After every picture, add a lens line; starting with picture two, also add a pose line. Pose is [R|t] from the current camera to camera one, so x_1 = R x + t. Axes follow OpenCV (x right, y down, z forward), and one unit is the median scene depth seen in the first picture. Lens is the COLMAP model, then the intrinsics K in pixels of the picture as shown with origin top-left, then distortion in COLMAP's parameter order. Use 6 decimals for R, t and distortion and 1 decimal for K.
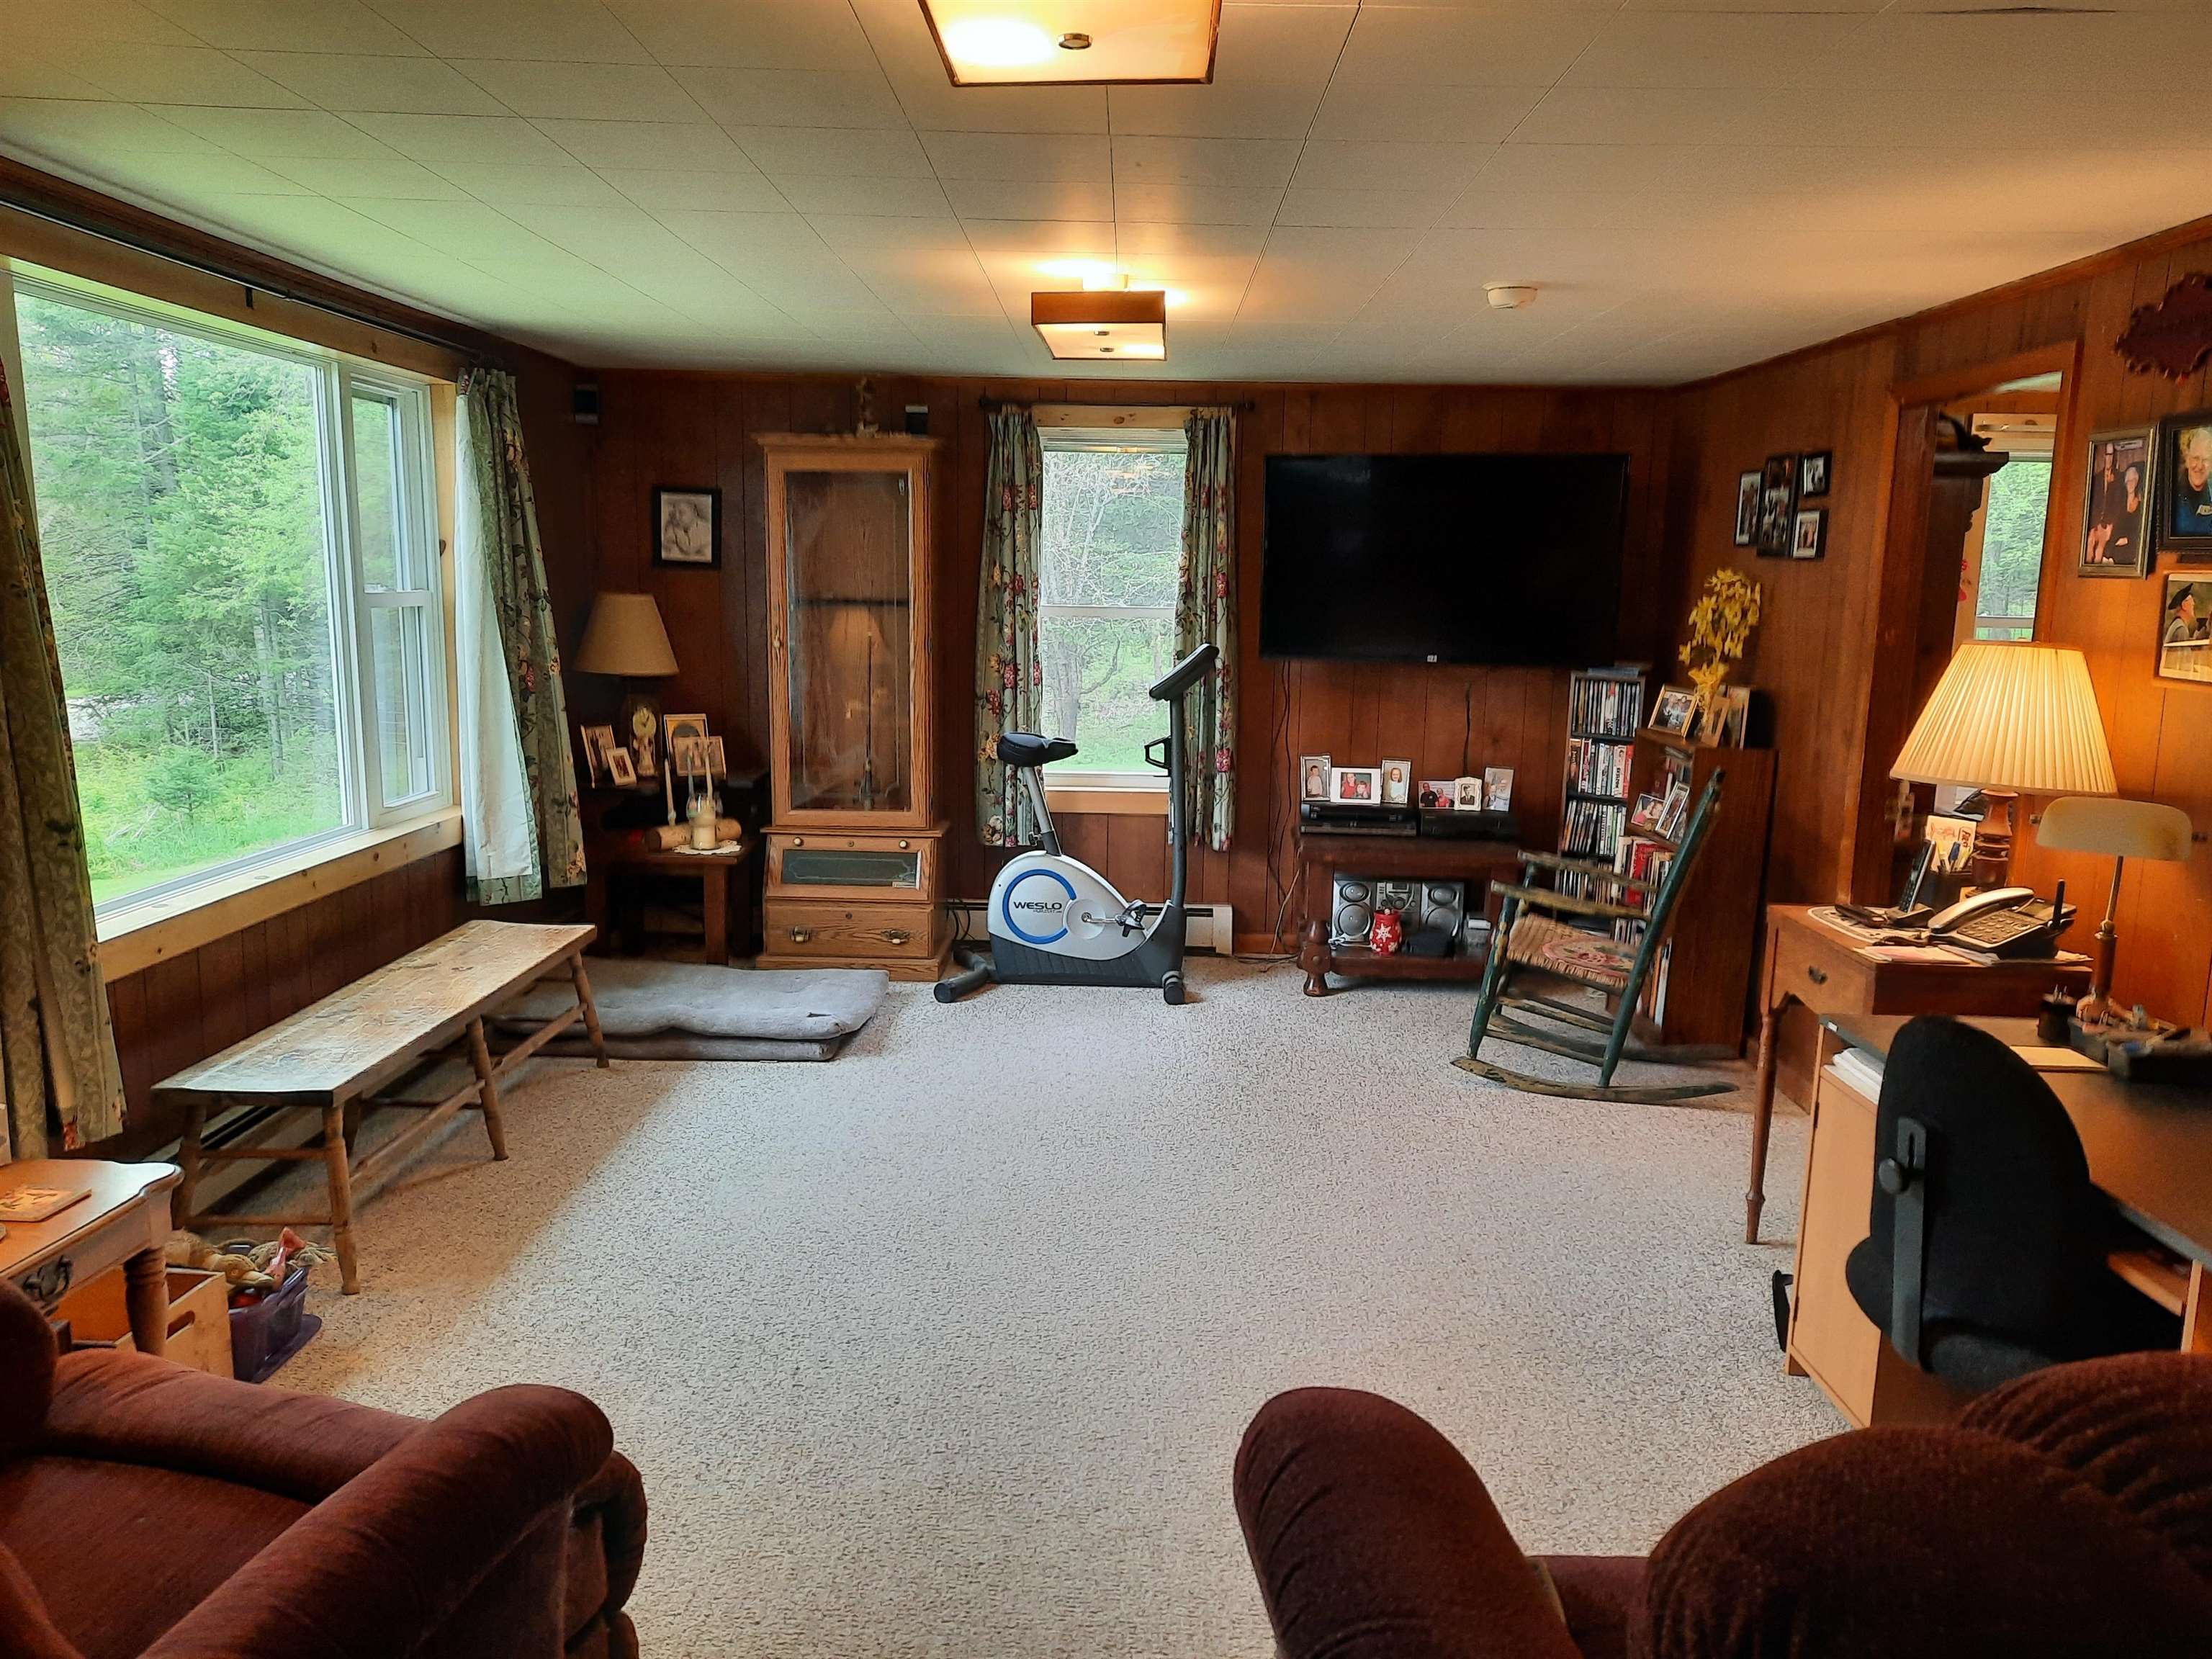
lens RADIAL K [[1595.3, 0, 1108.3], [0, 1595.3, 833.9], [0, 0, 1]] dist [0.065369, -0.082410]
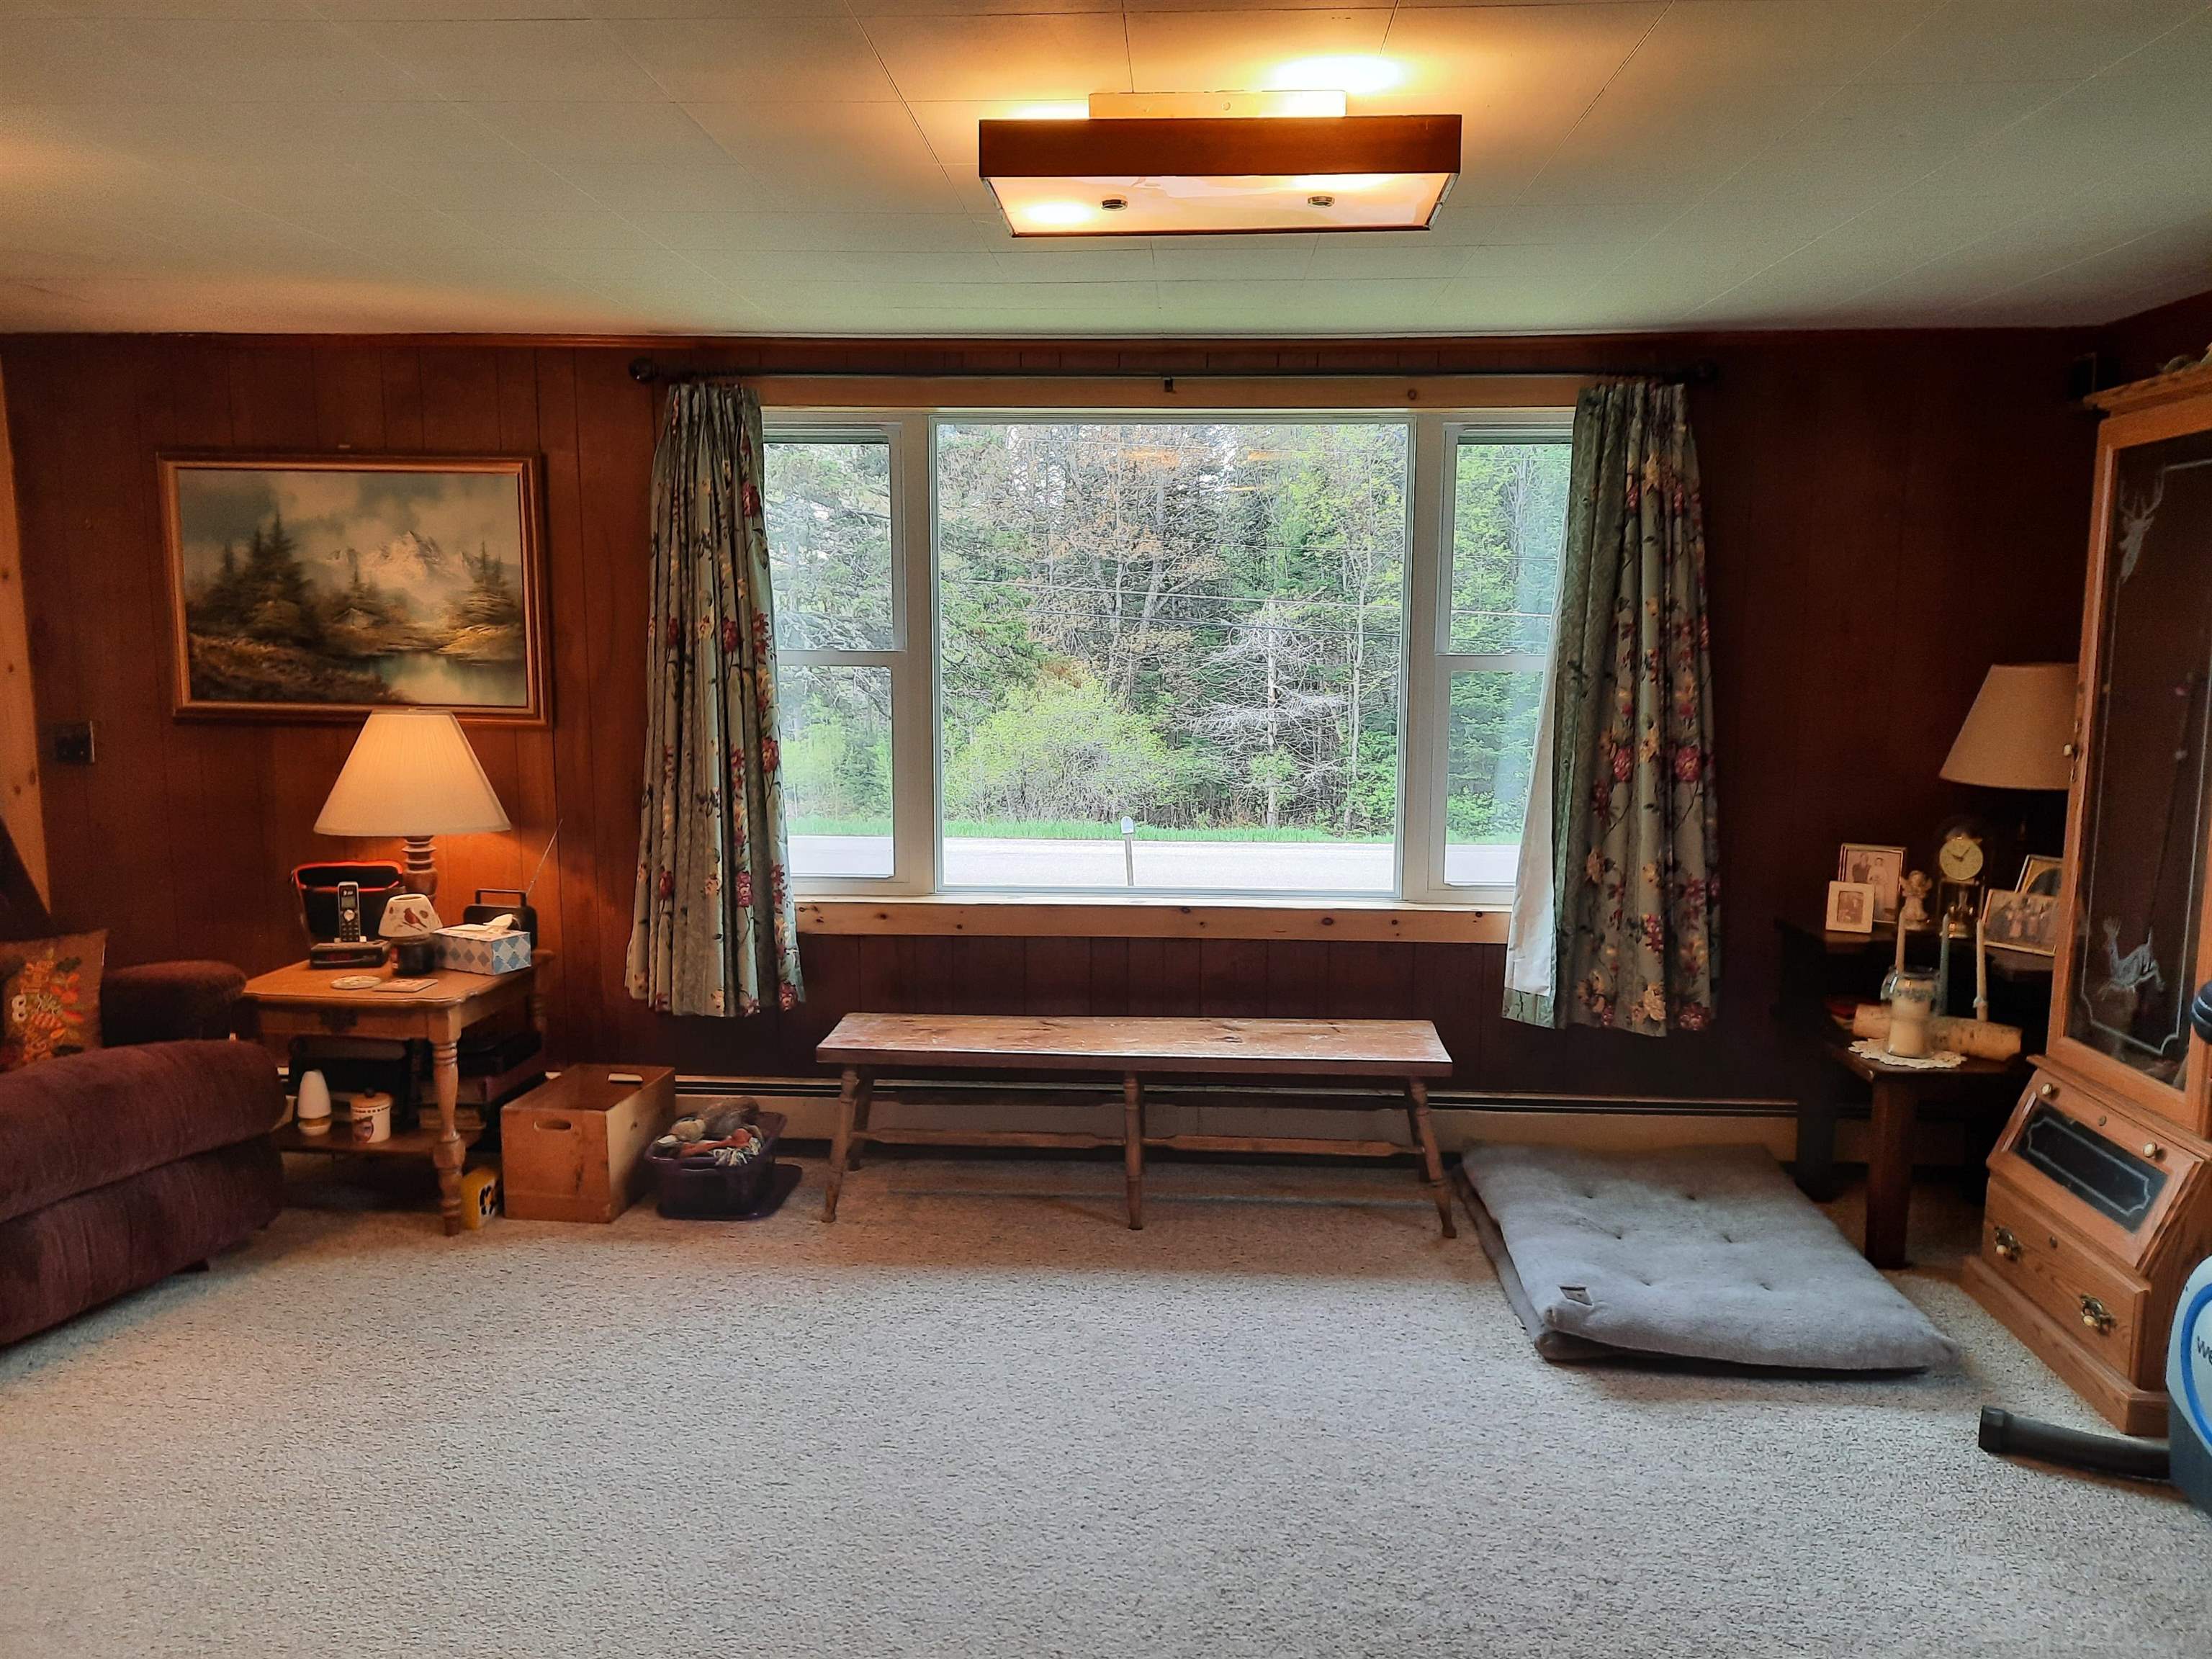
lens RADIAL K [[1595.3, 0, 1108.3], [0, 1595.3, 833.9], [0, 0, 1]] dist [0.065369, -0.082410]
pose [[-0.032601, 0.115502, -0.992772, 0.389130], [-0.163081, 0.979373, 0.119299, -0.101255], [0.986074, 0.165792, -0.013093, 0.666727]]
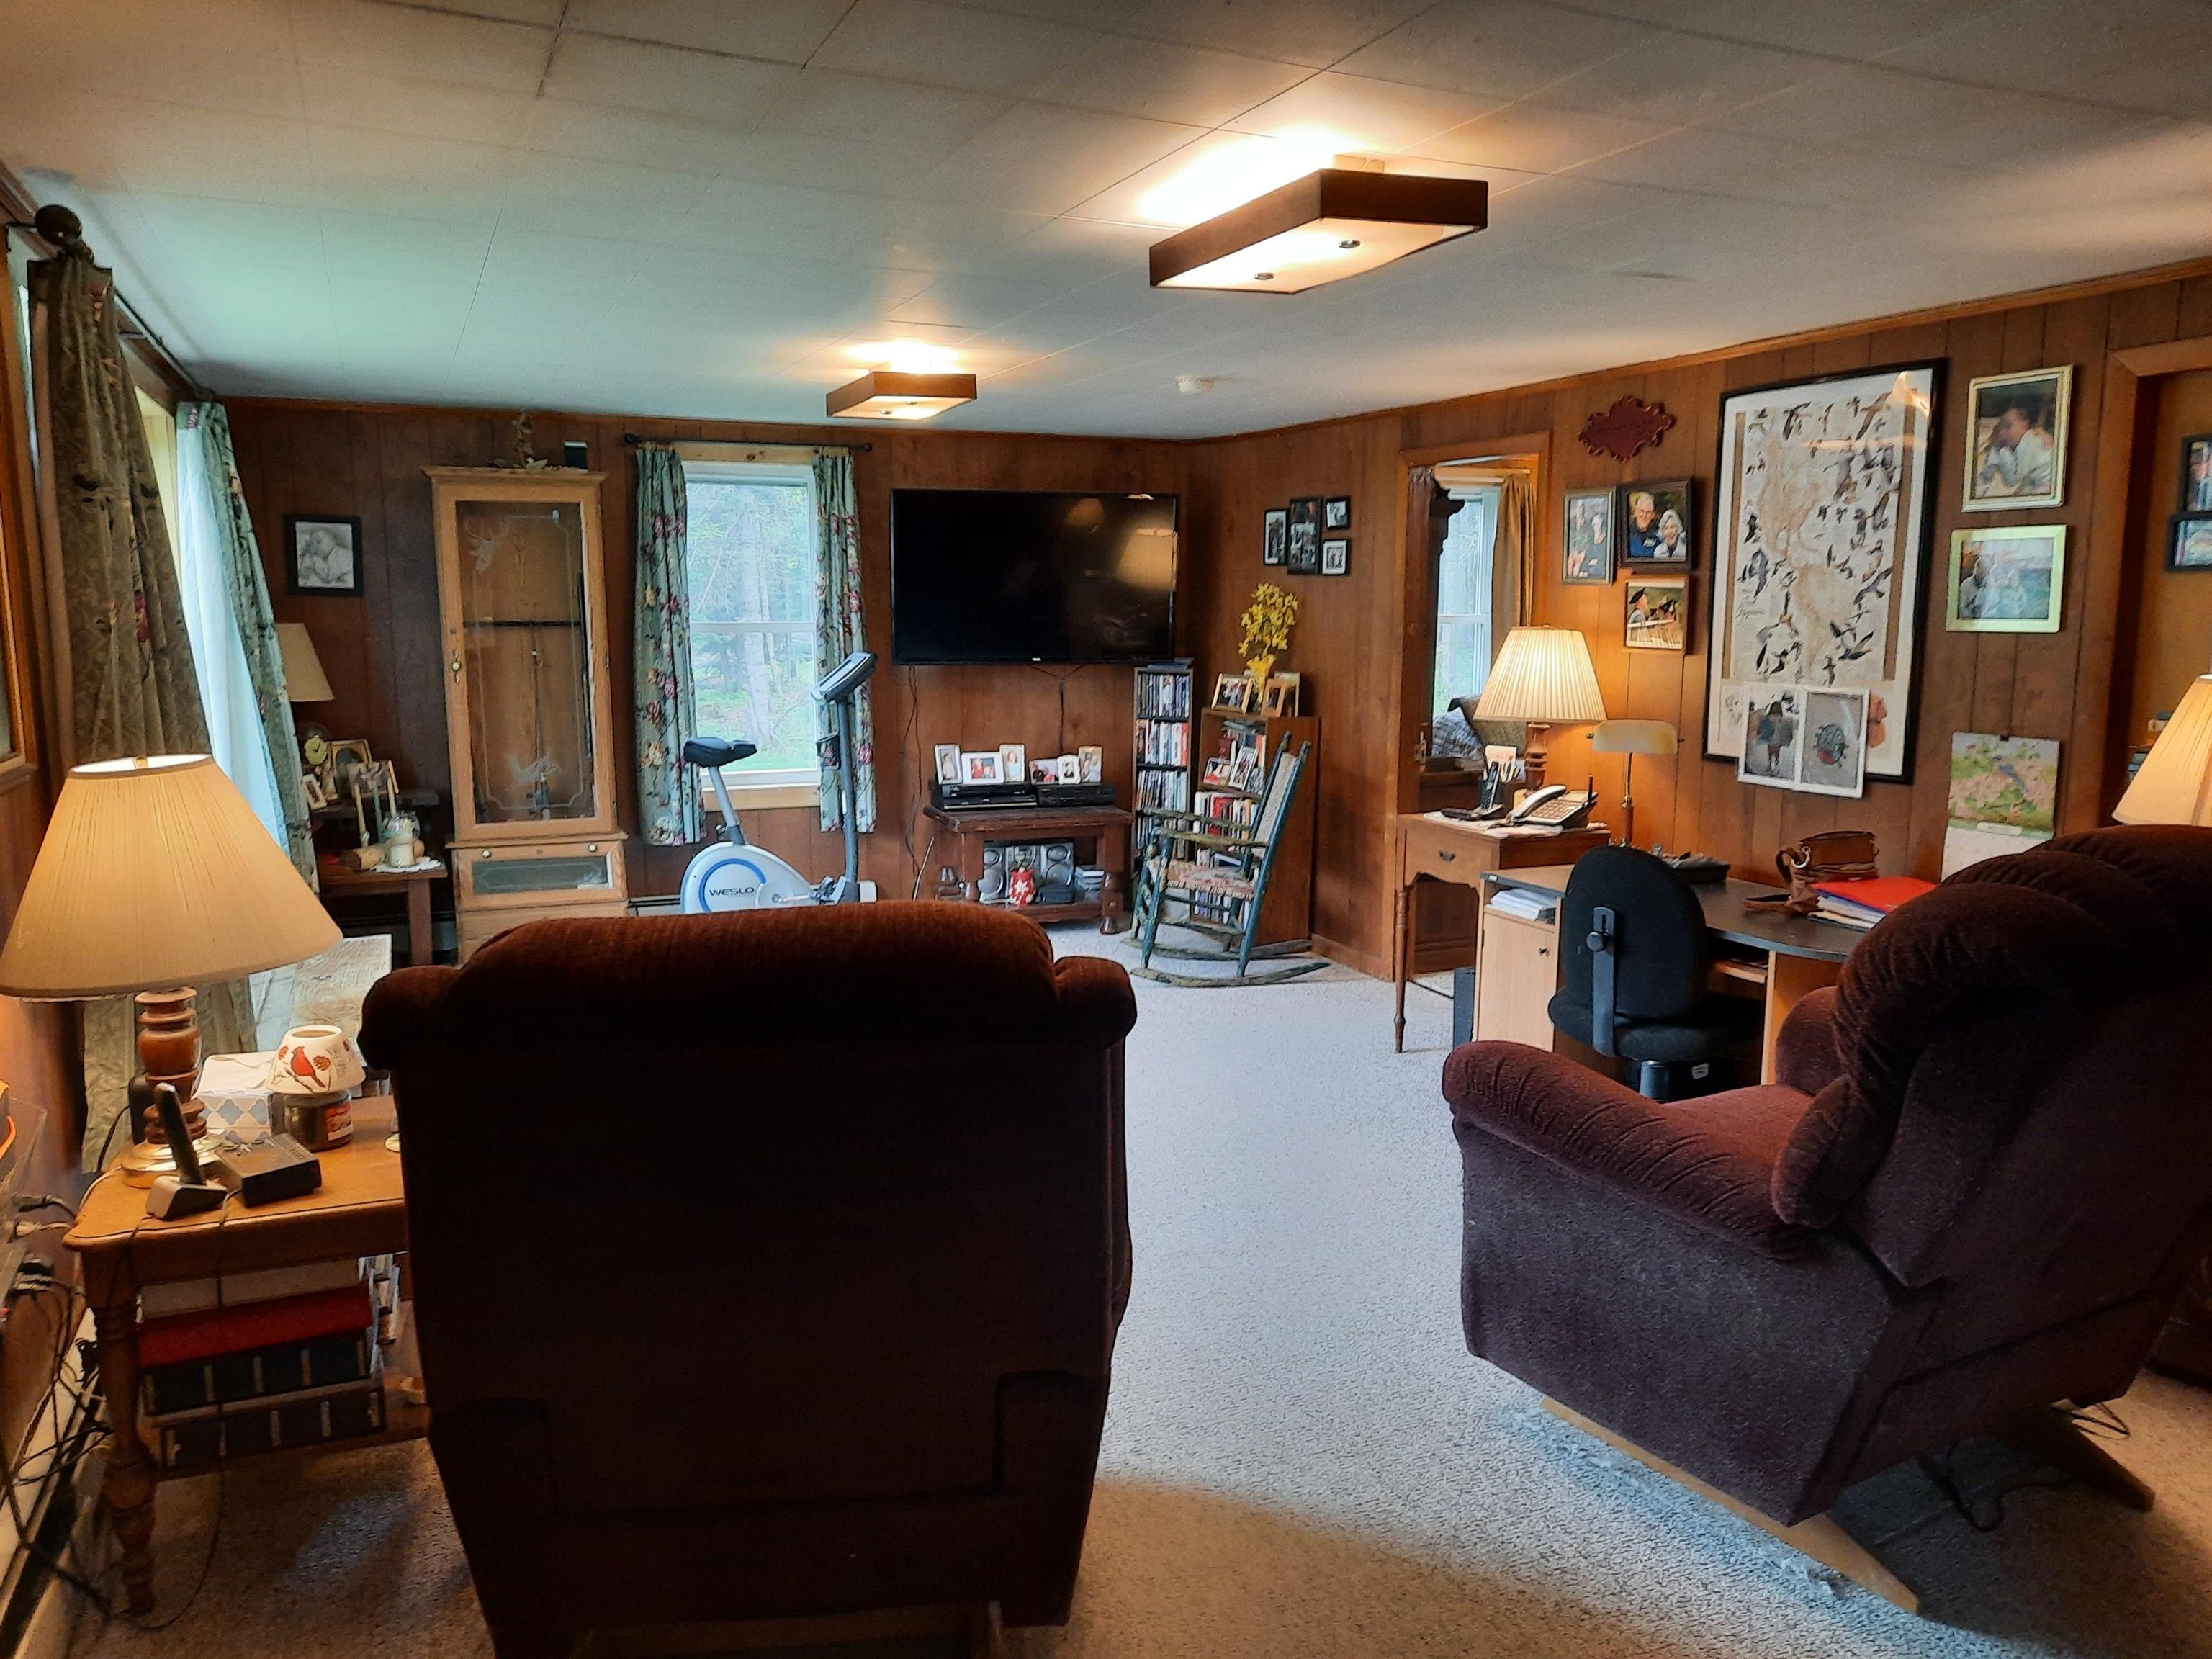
lens RADIAL K [[1608.6, 0, 1106.0], [0, 1608.6, 829.5], [0, 0, 1]] dist [0.058726, -0.156271]
pose [[0.908240, -0.076850, 0.411332, -0.262621], [0.082699, 0.996568, 0.003588, 0.018904], [-0.410196, 0.030758, 0.911479, -0.129975]]
